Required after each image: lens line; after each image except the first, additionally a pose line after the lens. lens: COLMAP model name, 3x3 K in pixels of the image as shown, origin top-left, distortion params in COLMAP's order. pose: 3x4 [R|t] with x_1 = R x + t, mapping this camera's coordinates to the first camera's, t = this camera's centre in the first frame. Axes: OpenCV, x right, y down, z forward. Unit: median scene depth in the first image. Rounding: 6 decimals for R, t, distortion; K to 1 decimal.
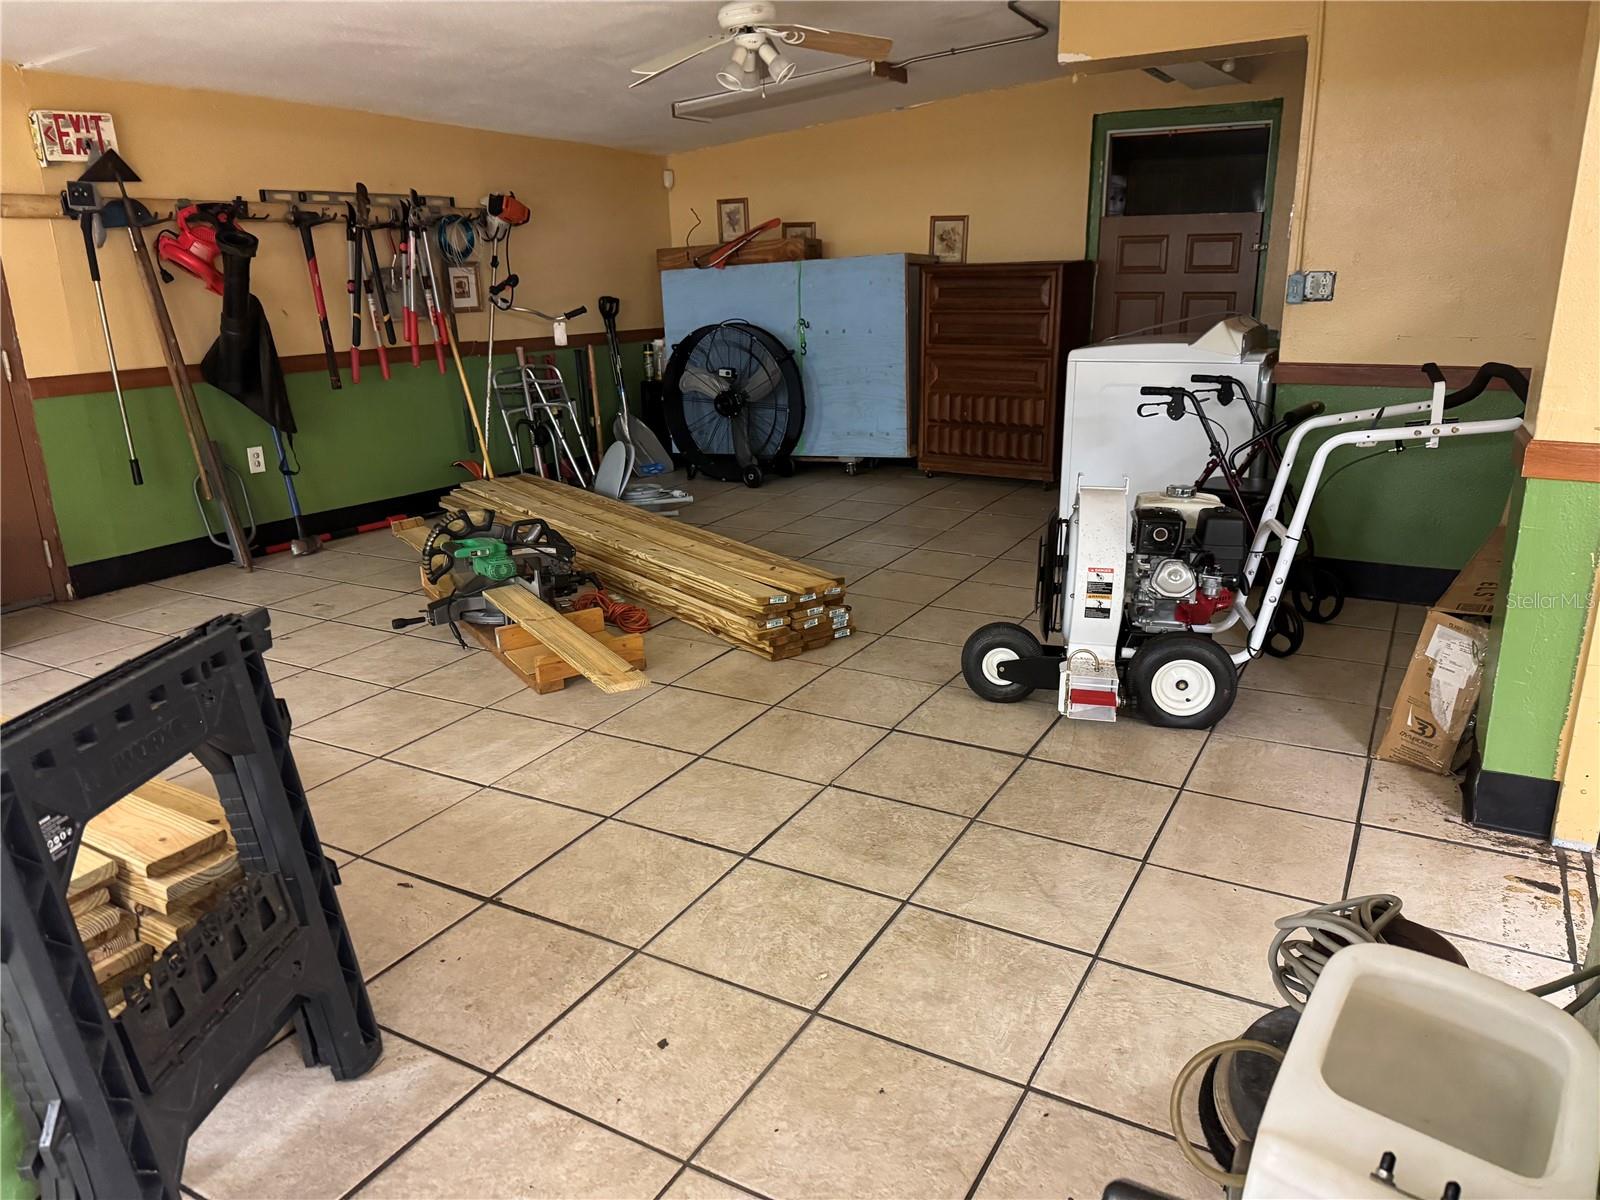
lens RADIAL K [[1121.0, 0, 805.9], [0, 1121.0, 596.3], [0, 0, 1]] dist [0.142091, -0.228272]
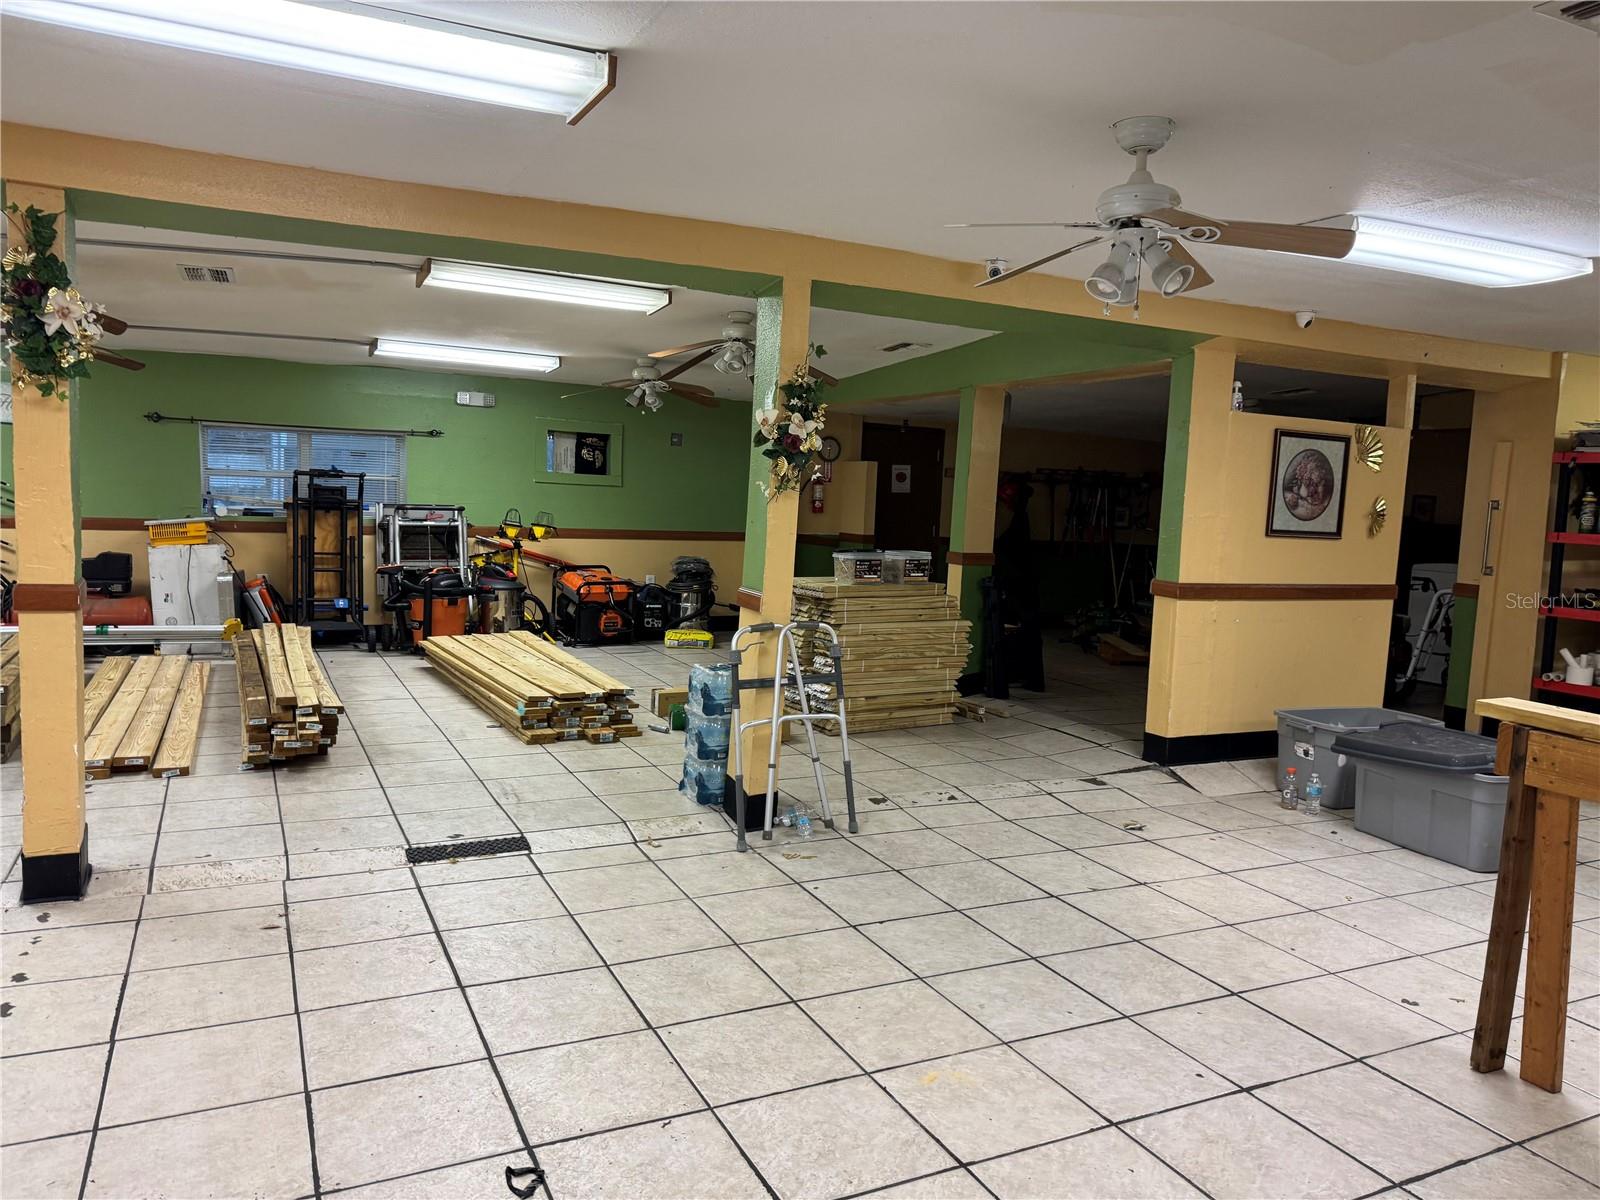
lens RADIAL K [[1121.0, 0, 805.9], [0, 1121.0, 596.3], [0, 0, 1]] dist [0.142091, -0.228272]
pose [[0.833429, 0.108112, -0.541949, 0.350382], [-0.216469, 0.966177, -0.140153, 0.278140], [0.508466, 0.234123, 0.828643, -0.944658]]
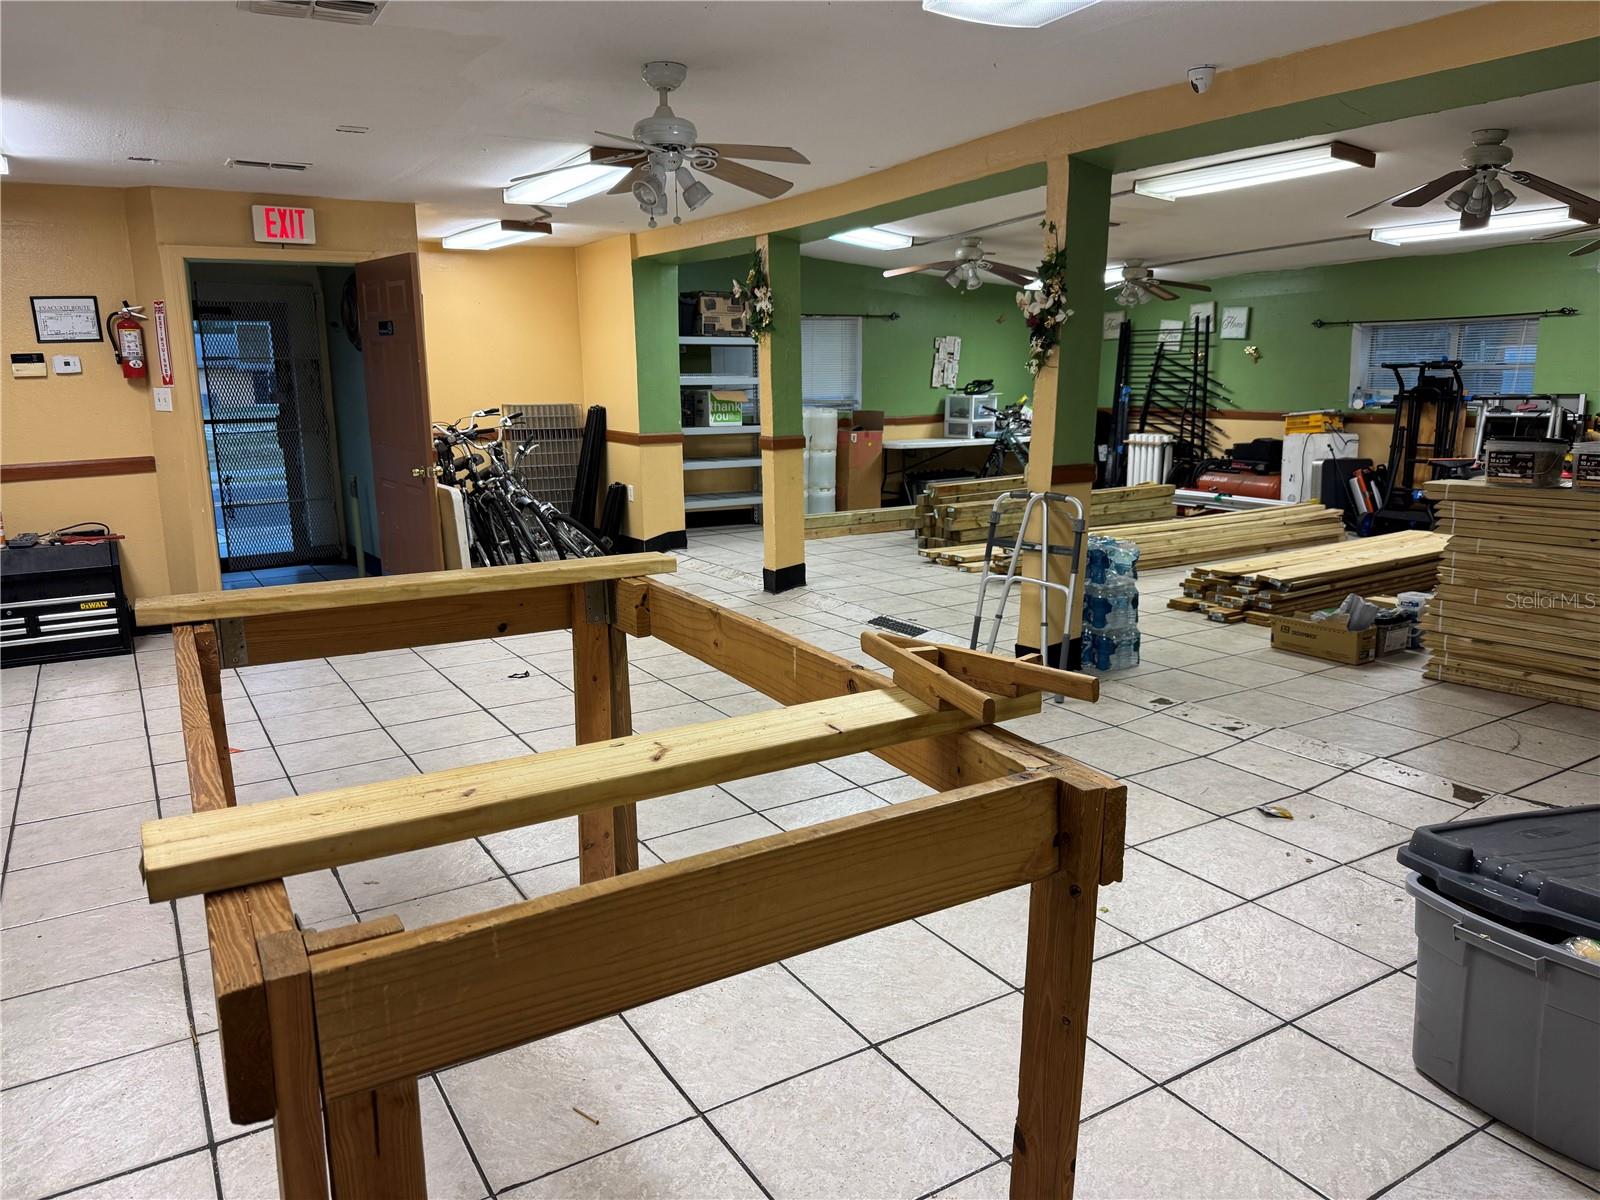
lens RADIAL K [[1163.9, 0, 800.0], [0, 1163.9, 600.0], [0, 0, 1]] dist [0.067283, -0.108601]
pose [[-0.489885, 0.194723, -0.849762, 0.767213], [-0.229948, 0.911355, 0.341402, 0.002373], [0.840914, 0.362649, -0.401683, -0.053964]]
